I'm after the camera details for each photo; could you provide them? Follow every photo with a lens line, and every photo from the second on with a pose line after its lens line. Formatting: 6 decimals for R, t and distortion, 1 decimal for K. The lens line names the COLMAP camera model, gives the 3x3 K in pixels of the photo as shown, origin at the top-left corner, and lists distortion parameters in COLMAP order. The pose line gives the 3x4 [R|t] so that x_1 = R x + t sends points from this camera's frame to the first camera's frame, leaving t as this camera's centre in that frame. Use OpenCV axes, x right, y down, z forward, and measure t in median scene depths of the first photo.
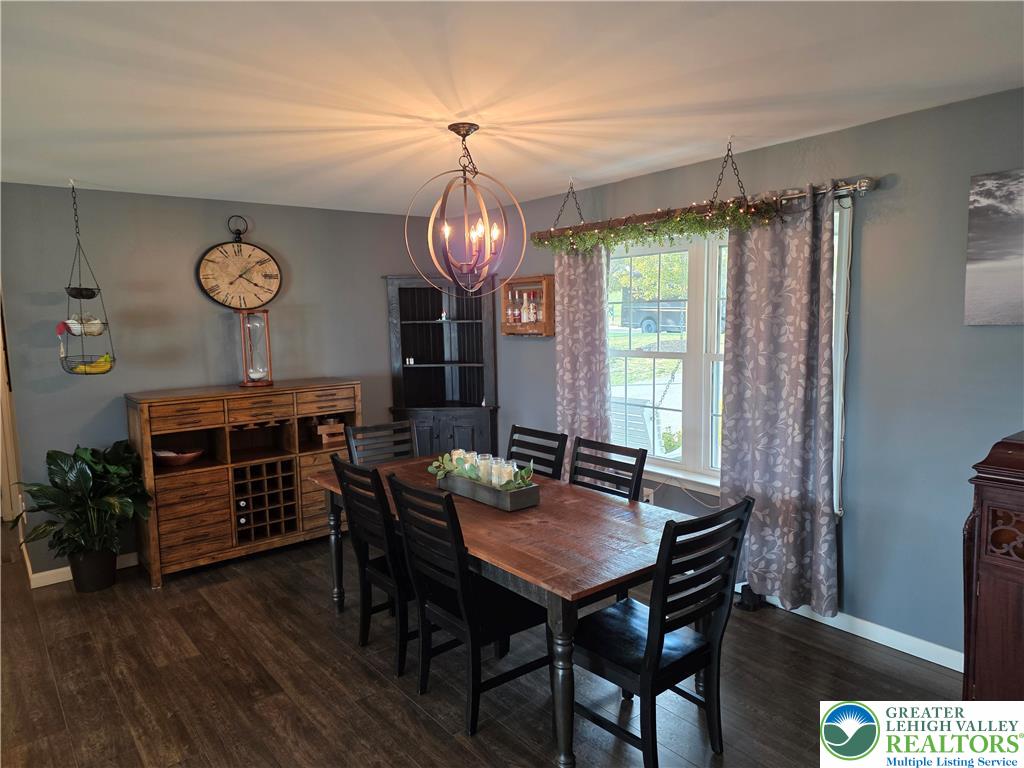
lens RADIAL K [[676.3, 0, 510.7], [0, 676.3, 389.9], [0, 0, 1]] dist [0.109653, -0.116947]
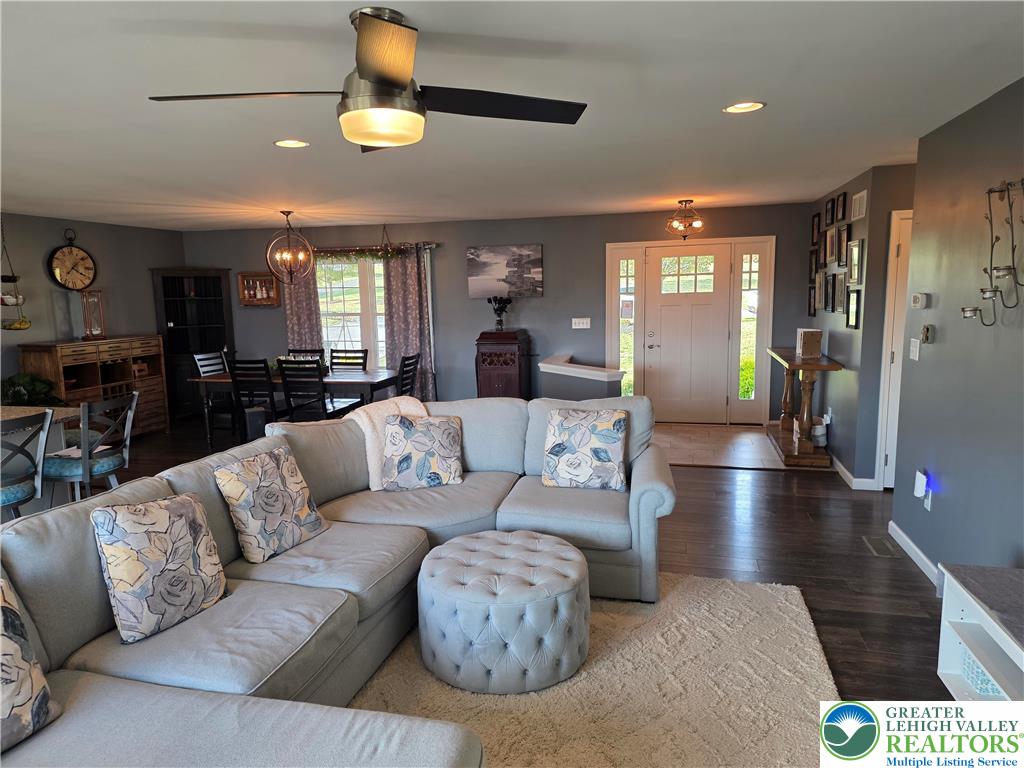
lens RADIAL K [[694.1, 0, 510.7], [0, 694.1, 390.1], [0, 0, 1]] dist [0.025442, -0.000015]
pose [[0.796741, -0.078554, 0.599193, -0.629017], [0.066922, 0.996886, 0.041705, 0.115360], [-0.600603, 0.006871, 0.799518, -0.911585]]
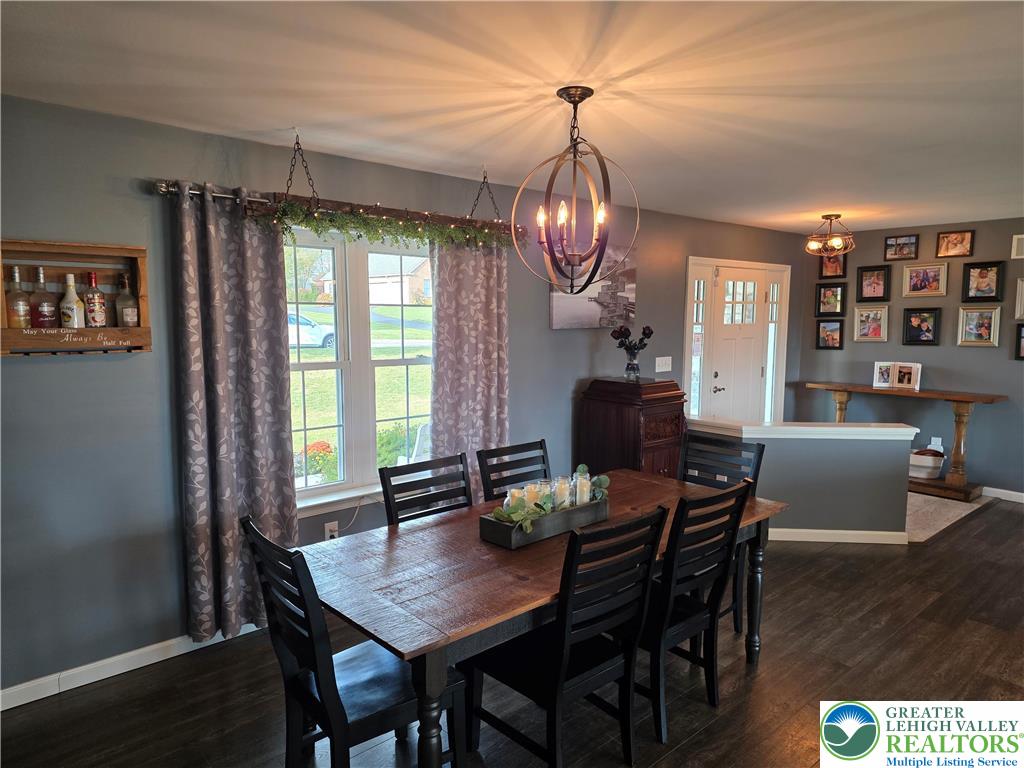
lens RADIAL K [[686.5, 0, 485.1], [0, 686.5, 391.7], [0, 0, 1]] dist [0.004998, 0.001129]
pose [[-0.054682, -0.085723, 0.994817, -0.637585], [0.110494, 0.989669, 0.091353, -0.072270], [-0.992371, 0.114917, -0.044646, 0.807452]]
